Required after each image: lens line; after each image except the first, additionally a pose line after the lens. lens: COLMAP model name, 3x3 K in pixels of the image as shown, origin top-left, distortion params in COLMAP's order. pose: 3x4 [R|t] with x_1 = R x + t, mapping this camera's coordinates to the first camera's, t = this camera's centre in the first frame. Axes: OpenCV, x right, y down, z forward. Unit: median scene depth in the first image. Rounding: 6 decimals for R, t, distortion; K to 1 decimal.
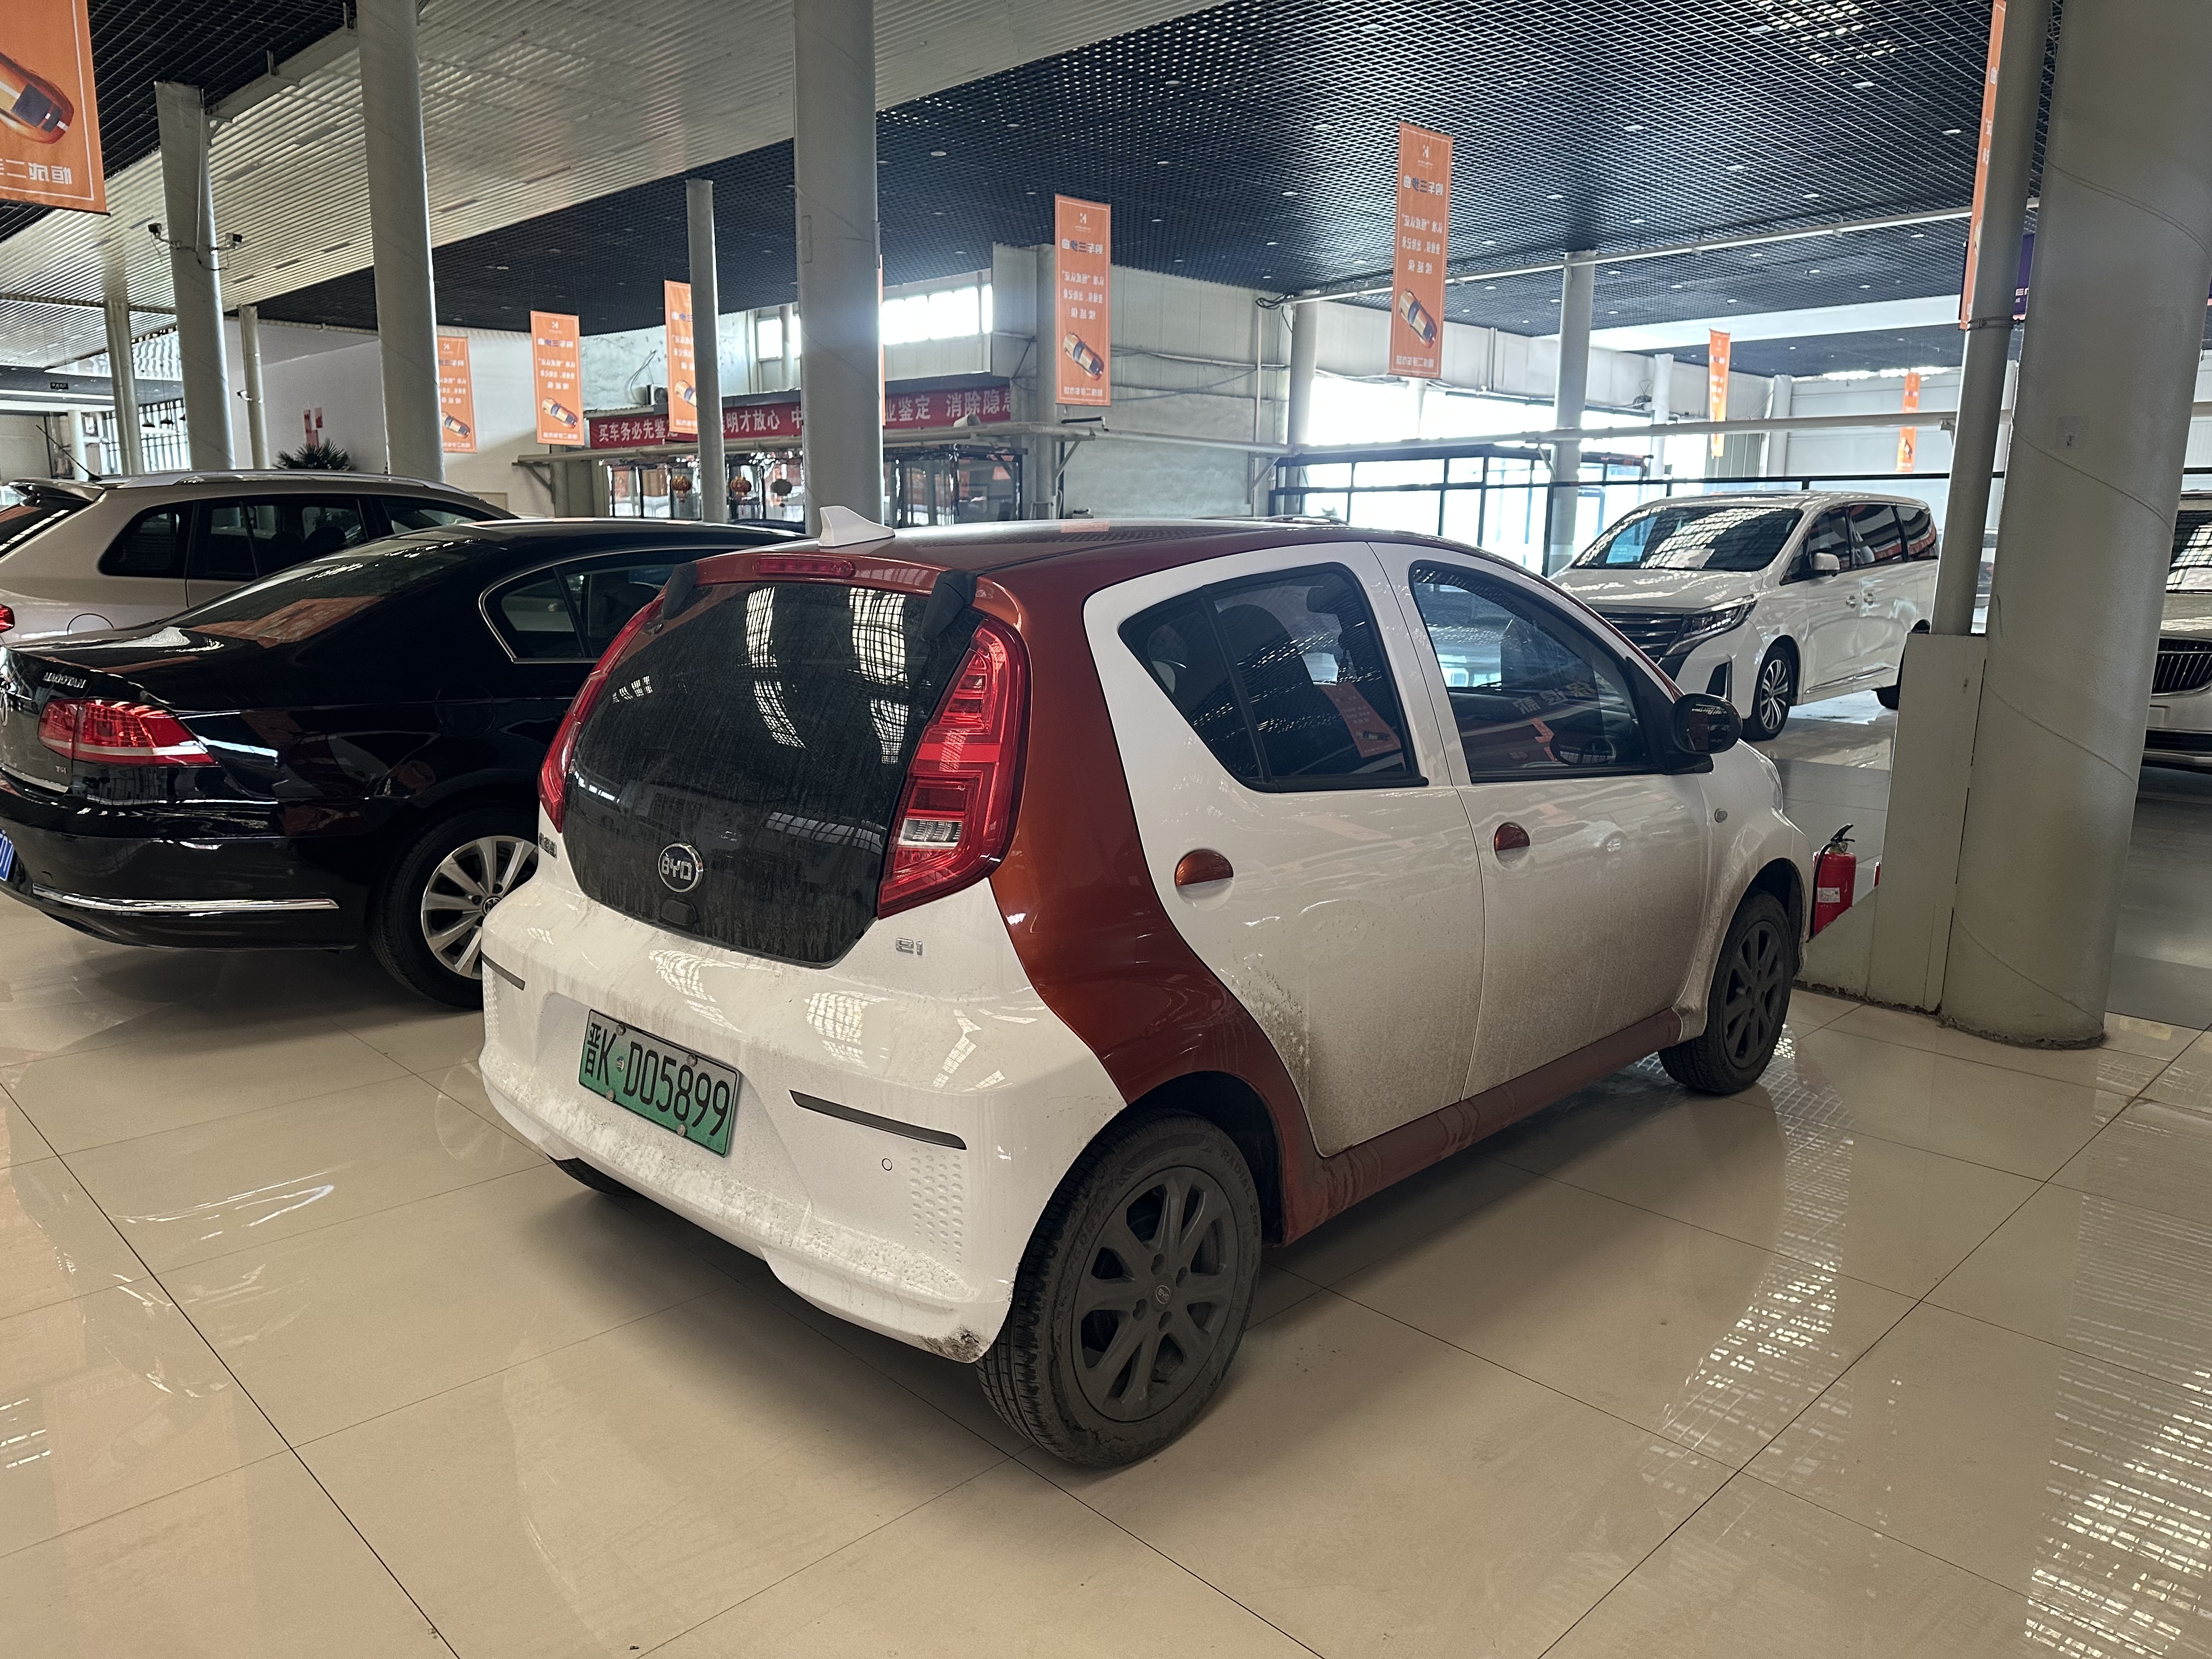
lens RADIAL K [[1553.8, 0, 1106.0], [0, 1553.8, 829.5], [0, 0, 1]] dist [0.092245, -0.162037]
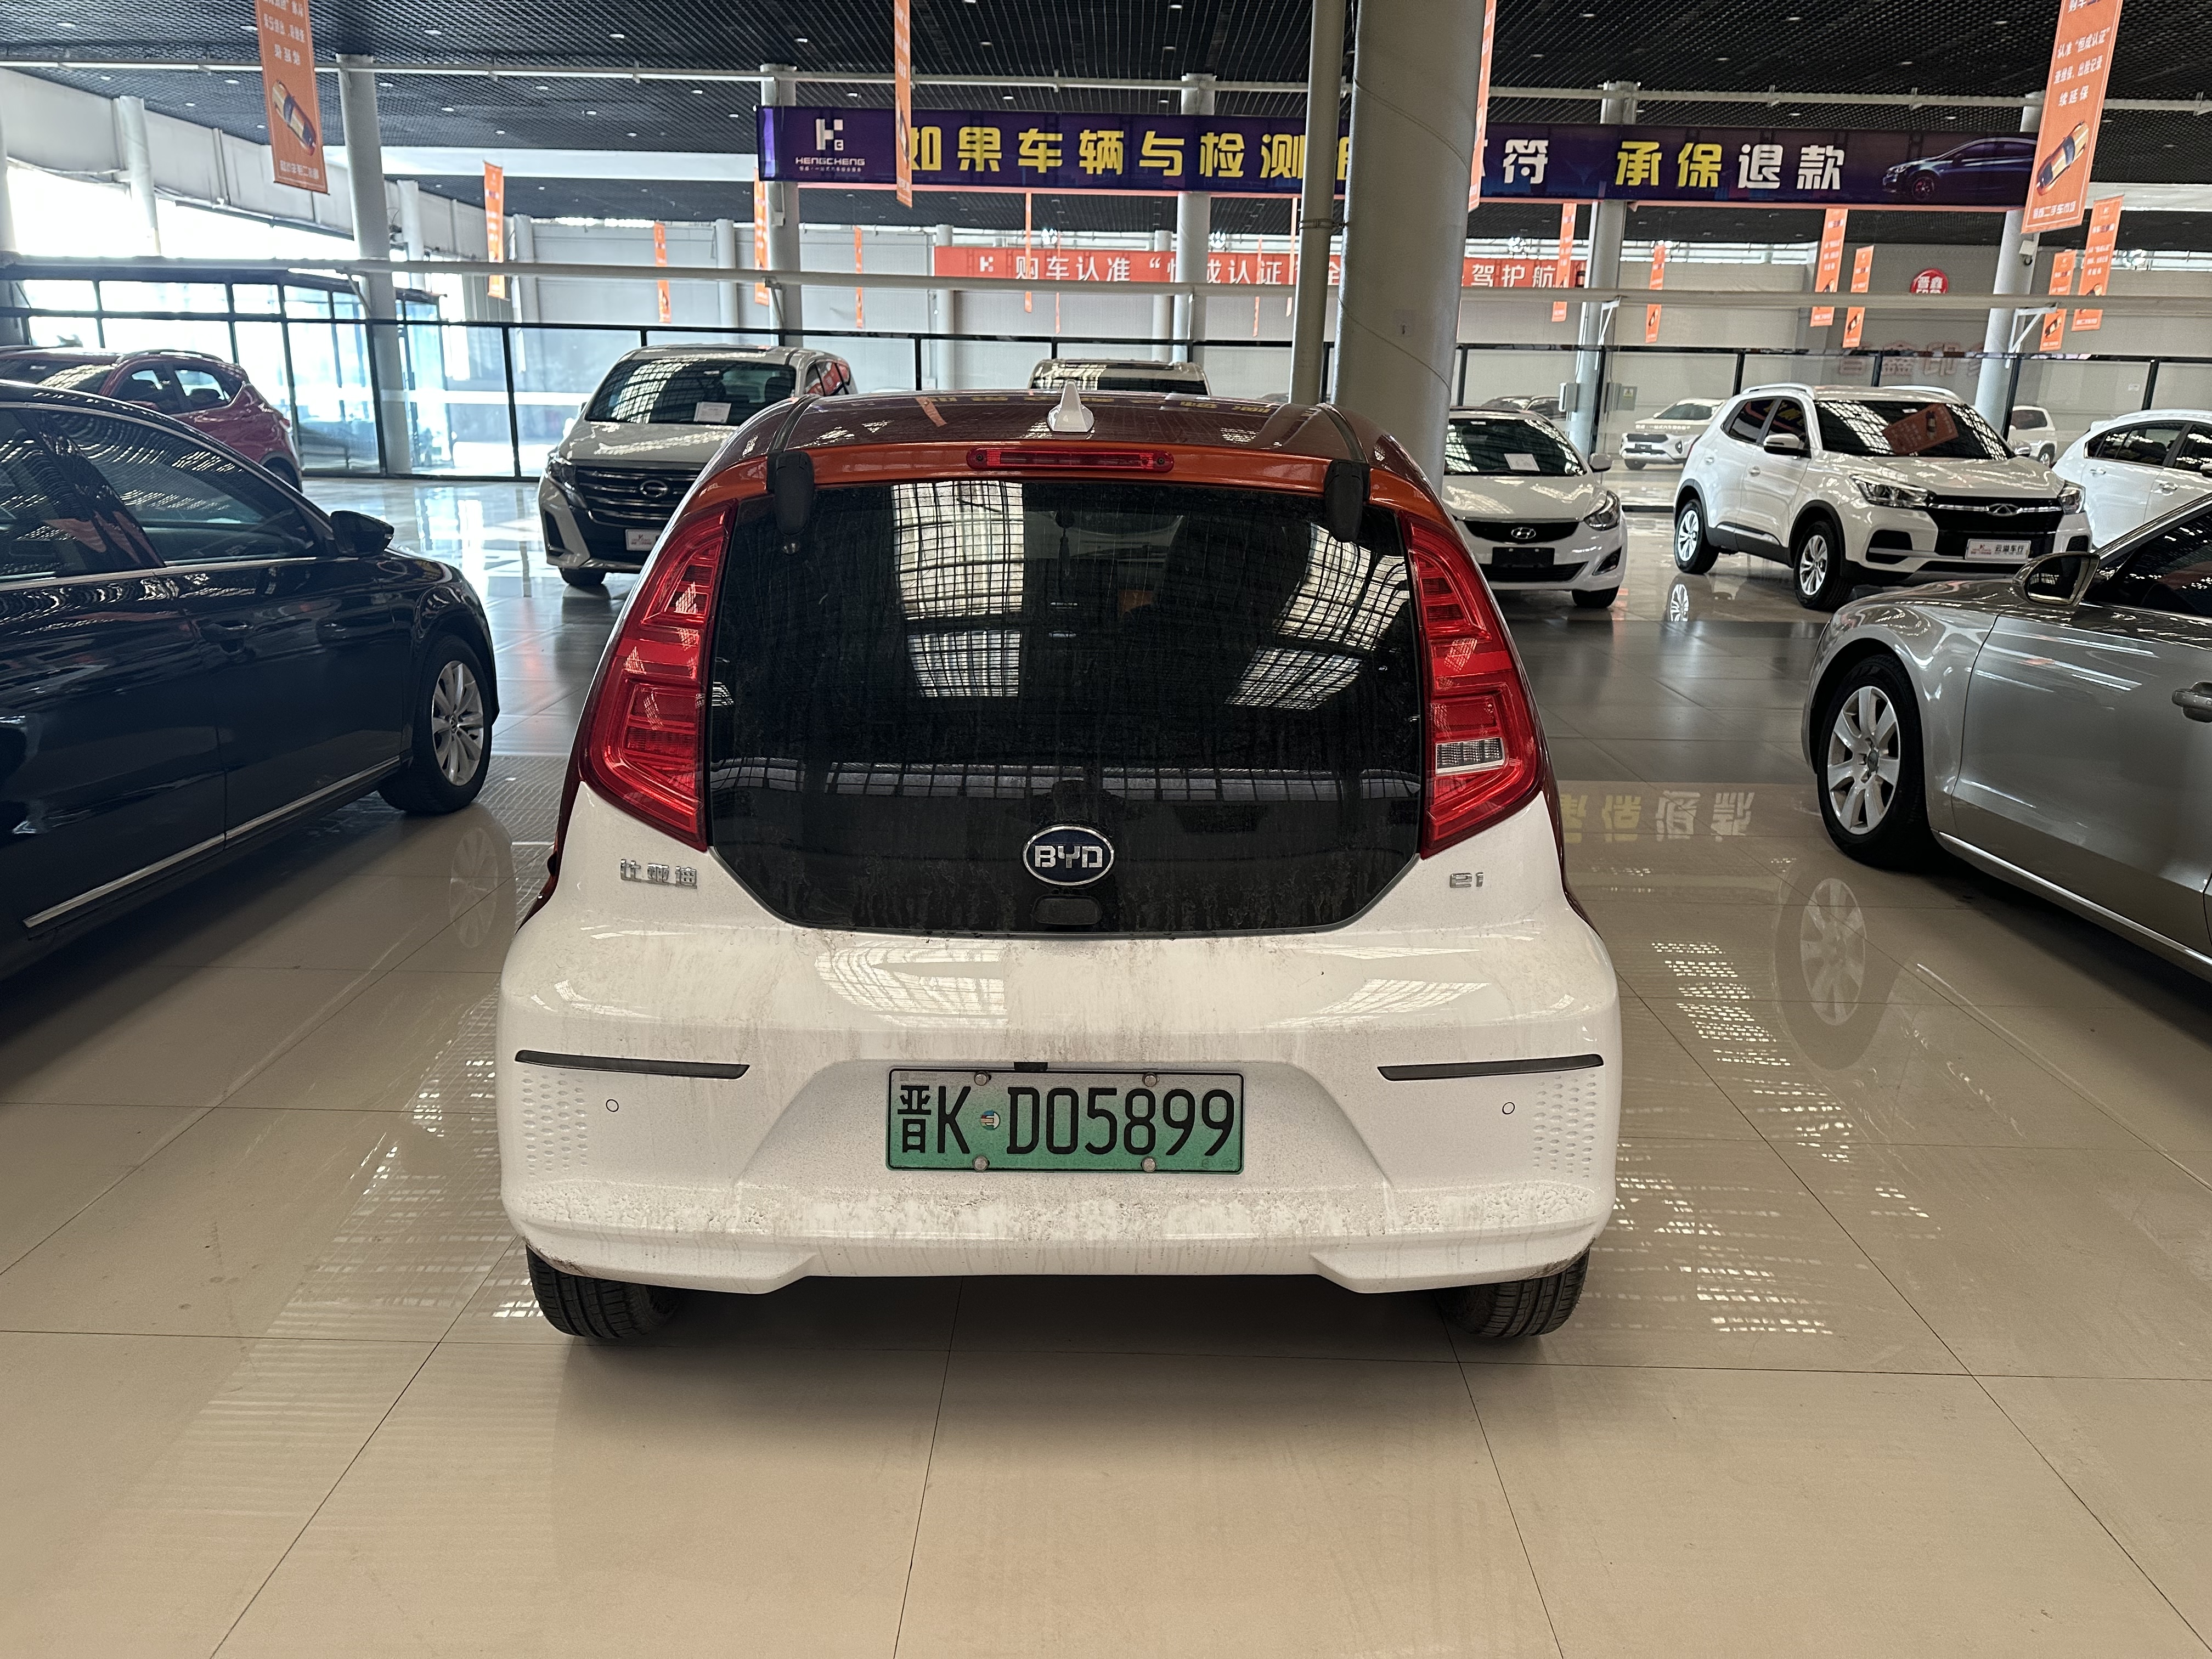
lens RADIAL K [[1541.8, 0, 1106.0], [0, 1541.8, 829.5], [0, 0, 1]] dist [0.060190, -0.044713]
pose [[0.707823, -0.185899, 0.681489, -0.141722], [0.119110, 0.982346, 0.144255, -0.017751], [-0.696275, -0.020935, 0.717470, 0.076716]]
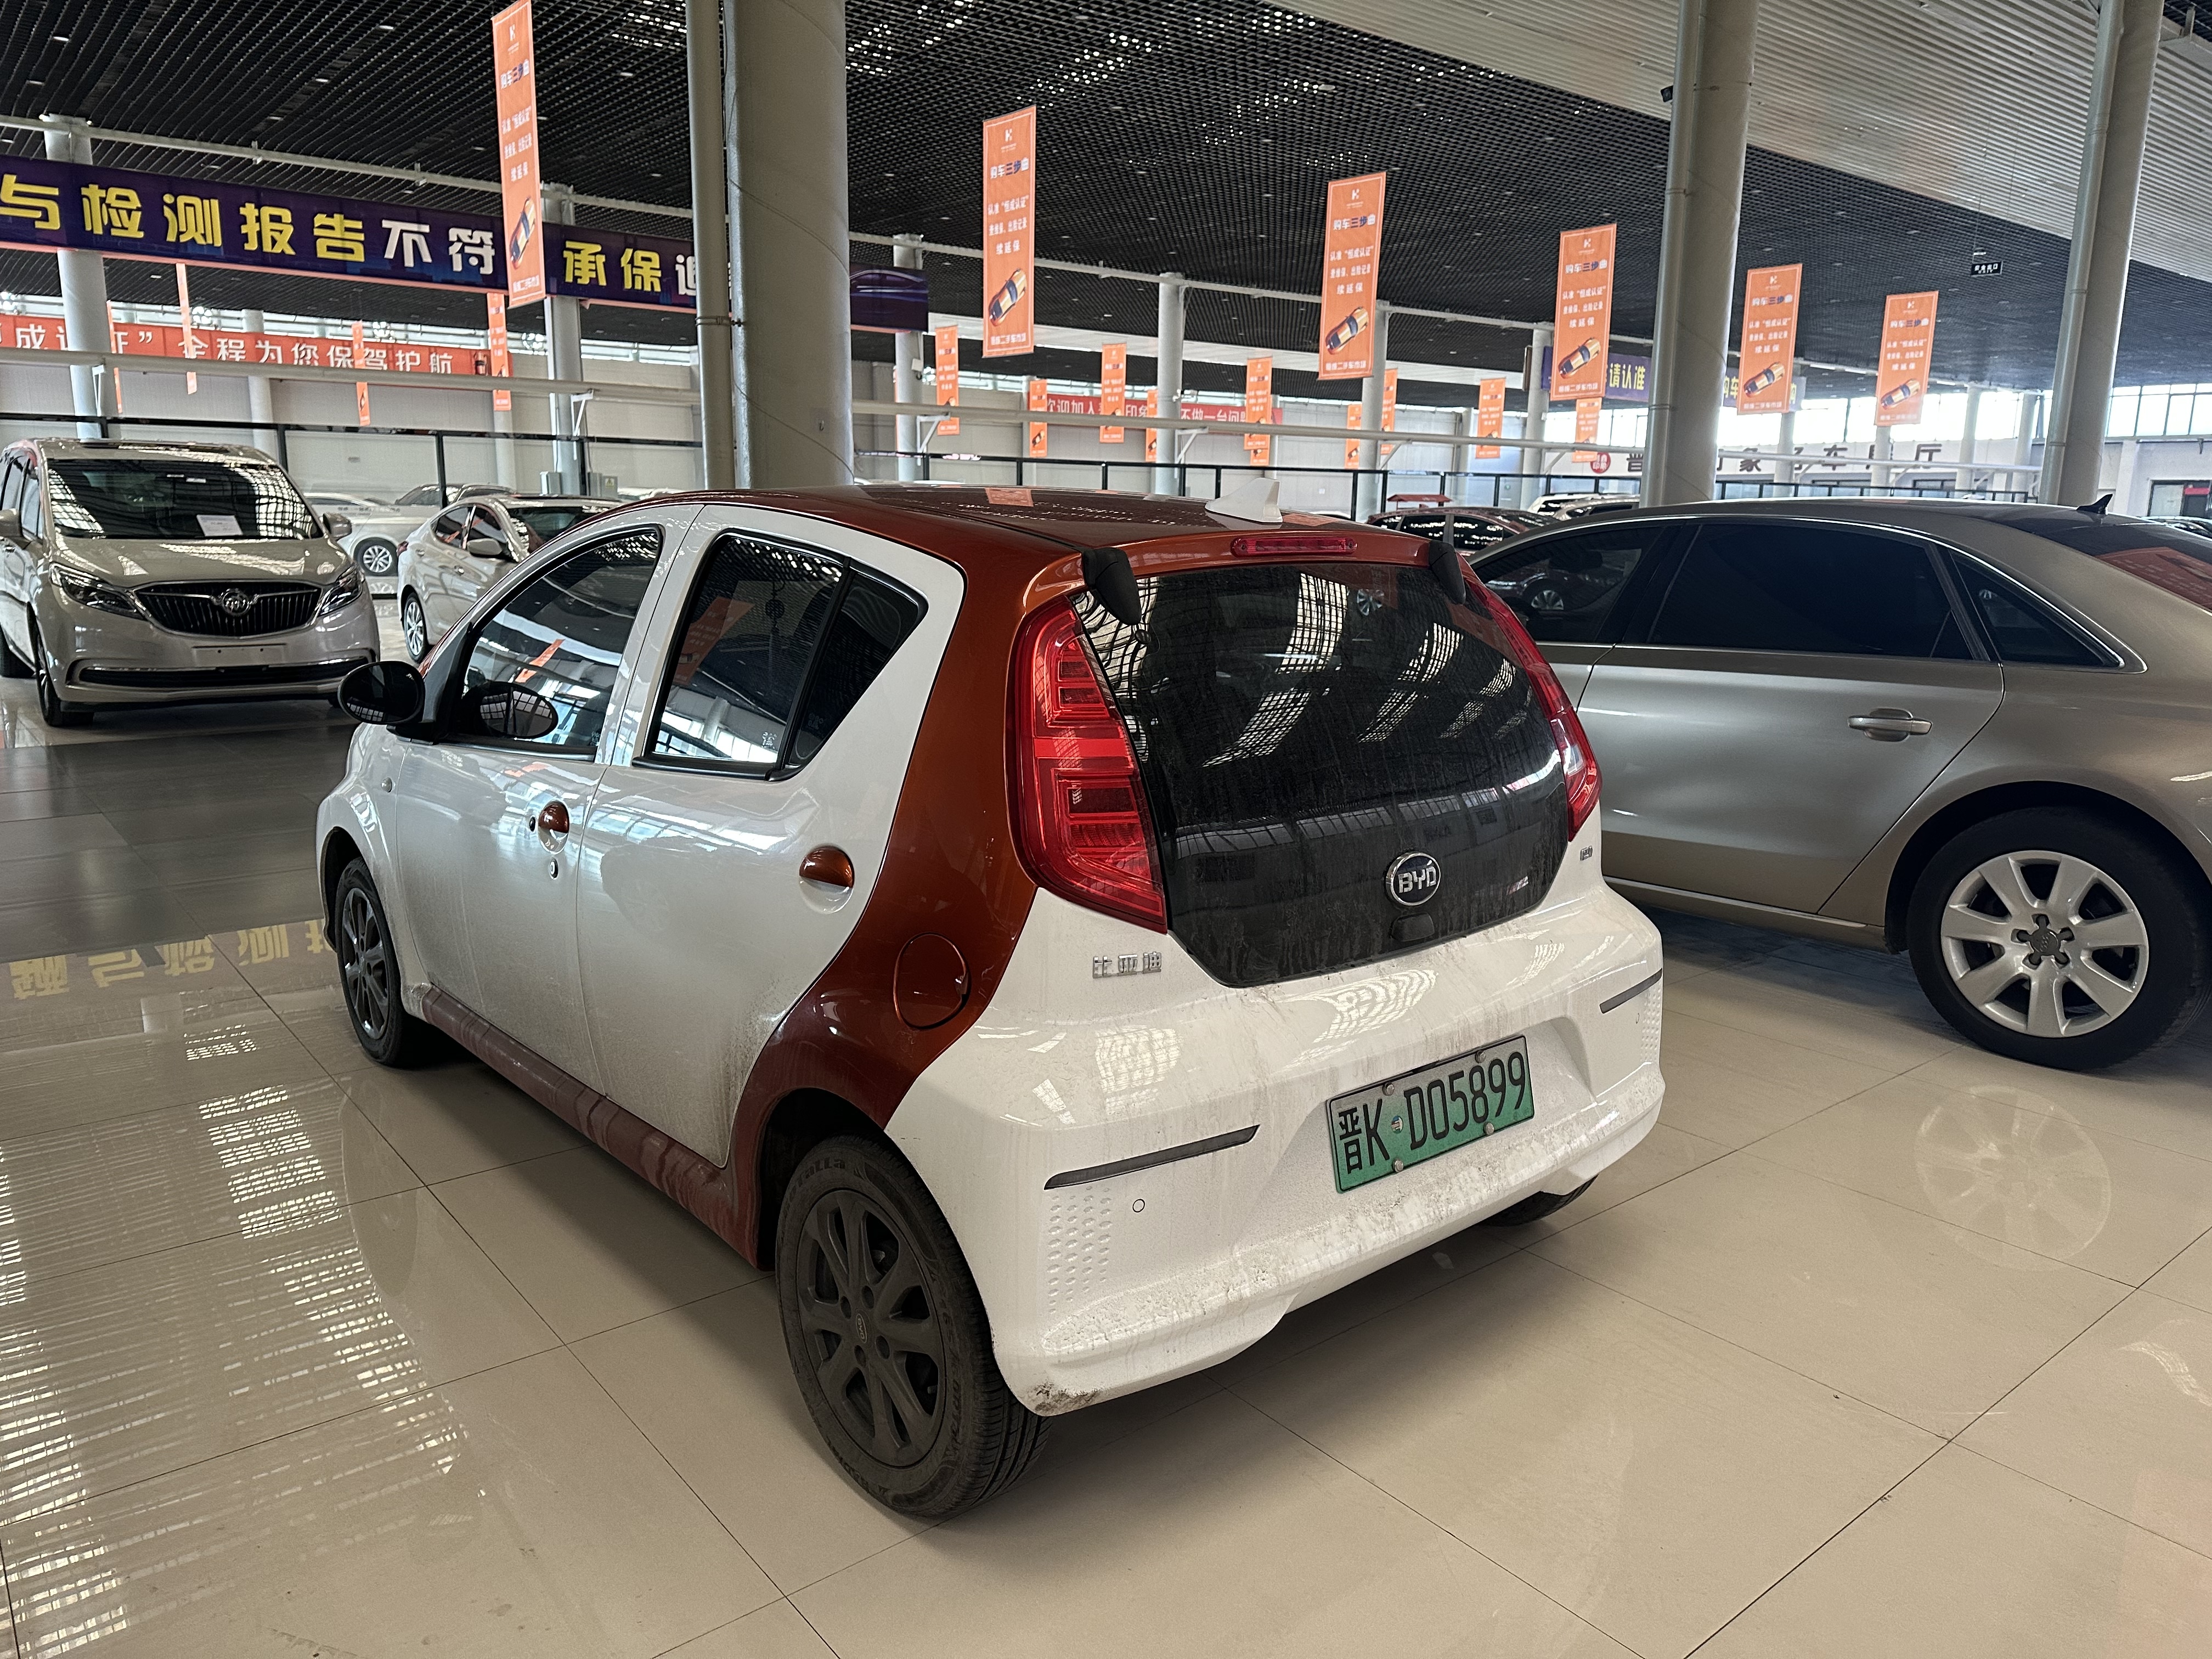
lens RADIAL K [[1588.1, 0, 1106.0], [0, 1588.1, 829.5], [0, 0, 1]] dist [-0.003462, -0.005862]
pose [[0.098490, -0.208130, 0.973130, -0.212765], [0.173770, 0.966457, 0.189116, -0.037607], [-0.979849, 0.150475, 0.131353, 0.188749]]
